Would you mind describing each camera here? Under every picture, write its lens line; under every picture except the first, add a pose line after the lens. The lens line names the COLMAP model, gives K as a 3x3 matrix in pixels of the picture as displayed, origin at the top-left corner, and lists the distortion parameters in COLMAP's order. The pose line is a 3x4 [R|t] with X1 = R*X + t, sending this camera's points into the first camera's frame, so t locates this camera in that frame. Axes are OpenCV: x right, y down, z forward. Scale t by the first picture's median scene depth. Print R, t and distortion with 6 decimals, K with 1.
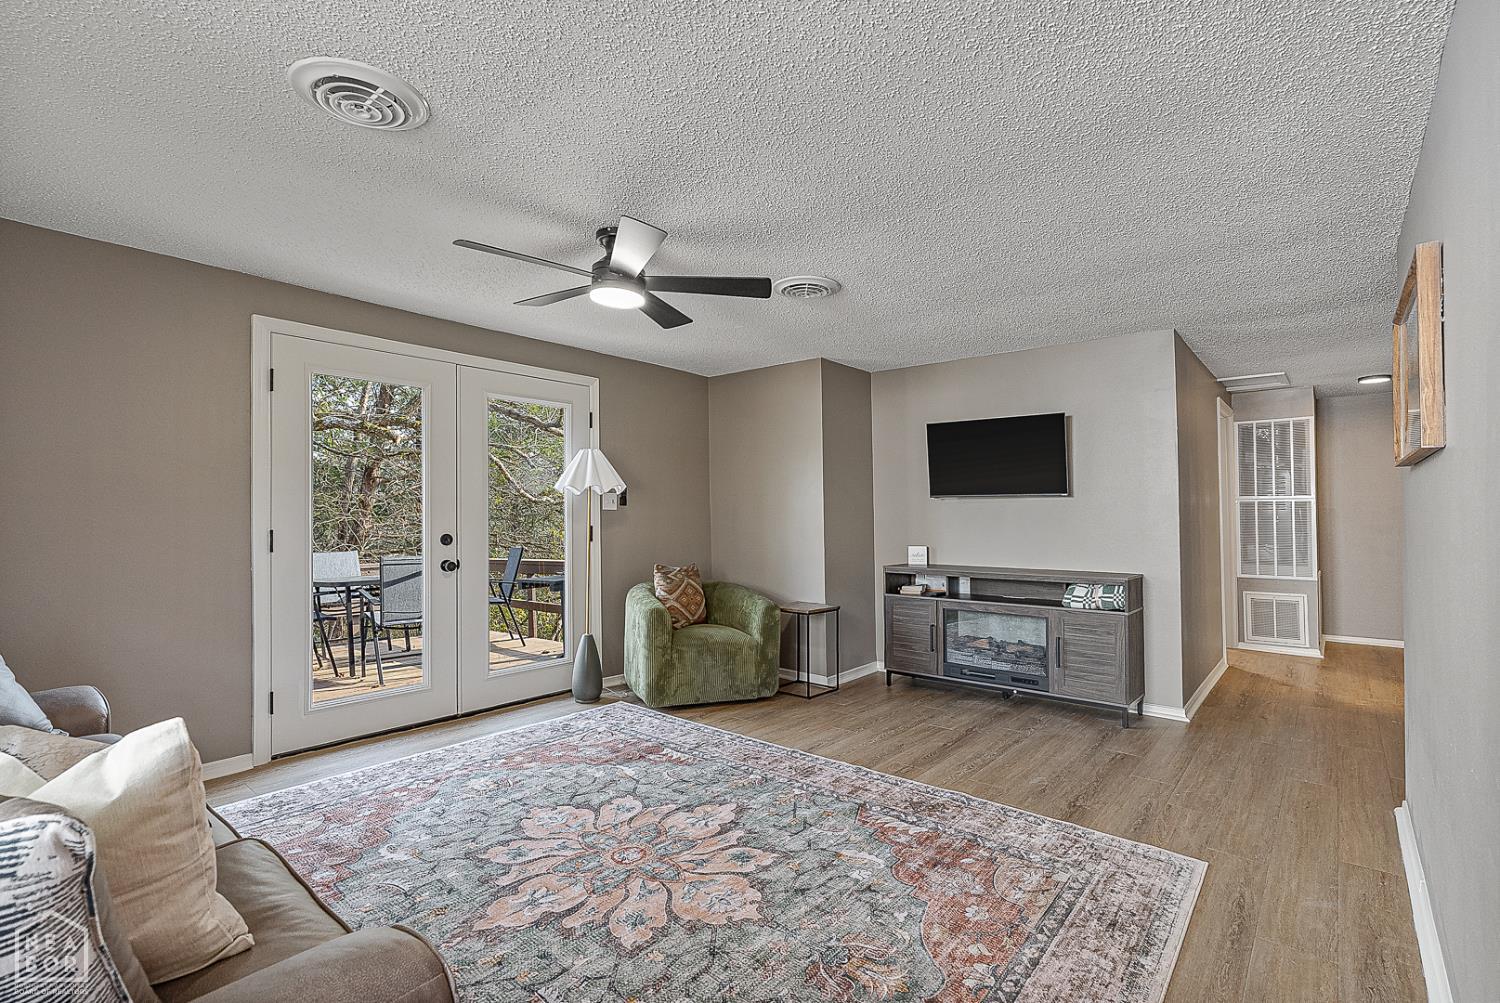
lens RADIAL K [[693.4, 0, 754.0], [0, 693.4, 510.1], [0, 0, 1]] dist [-0.001502, -0.000293]
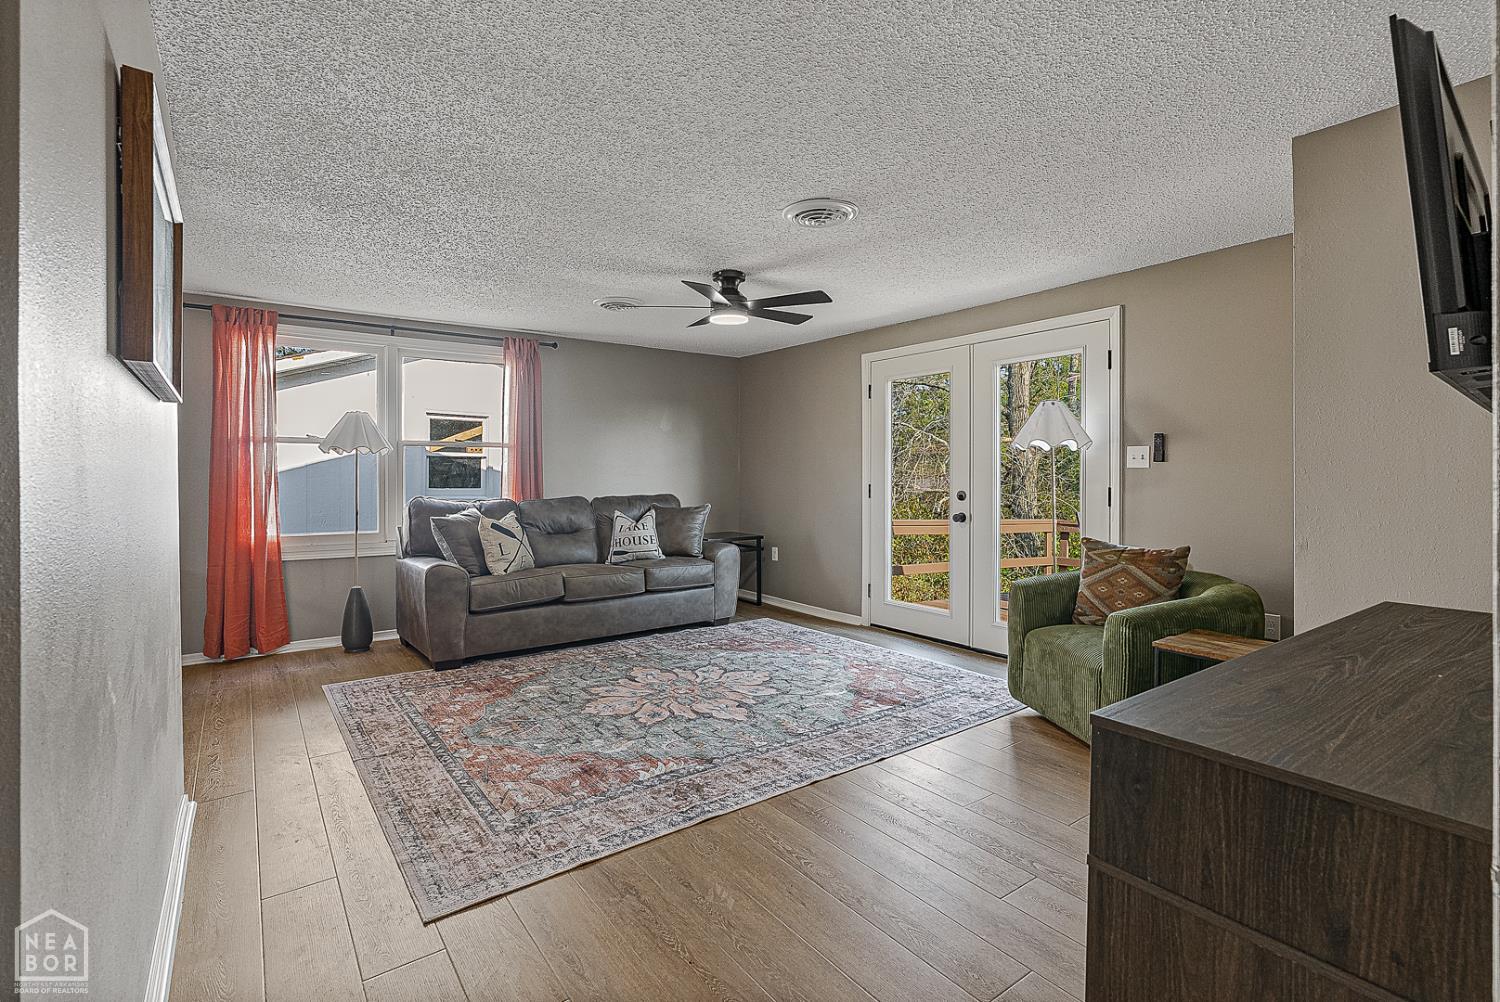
lens RADIAL K [[694.1, 0, 753.2], [0, 694.1, 483.3], [0, 0, 1]] dist [-0.001764, 0.000028]
pose [[-0.230695, 0.004998, -0.973013, 0.774113], [0.002254, 0.999987, 0.004602, 0.015068], [0.973024, -0.001132, -0.230703, 0.902099]]
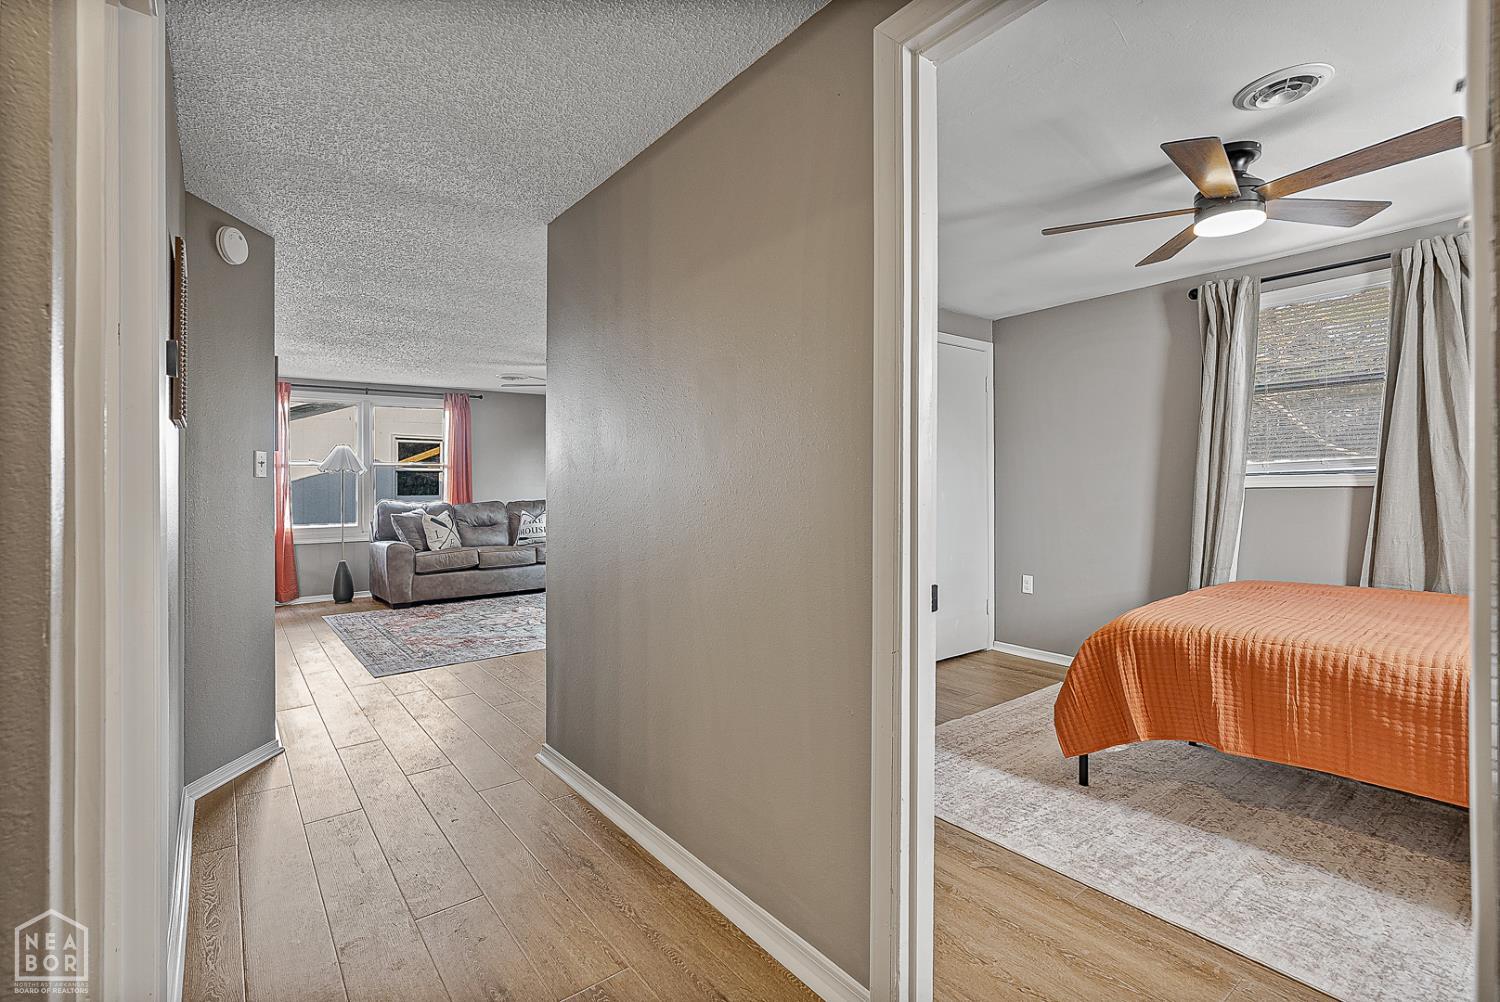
lens RADIAL K [[679.8, 0, 752.5], [0, 679.8, 482.0], [0, 0, 1]] dist [0.000691, 0.000083]
pose [[-0.202654, -0.001963, -0.979249, 1.281469], [0.009101, 0.999951, -0.003888, 0.007146], [0.979208, -0.009700, -0.202626, 1.361168]]
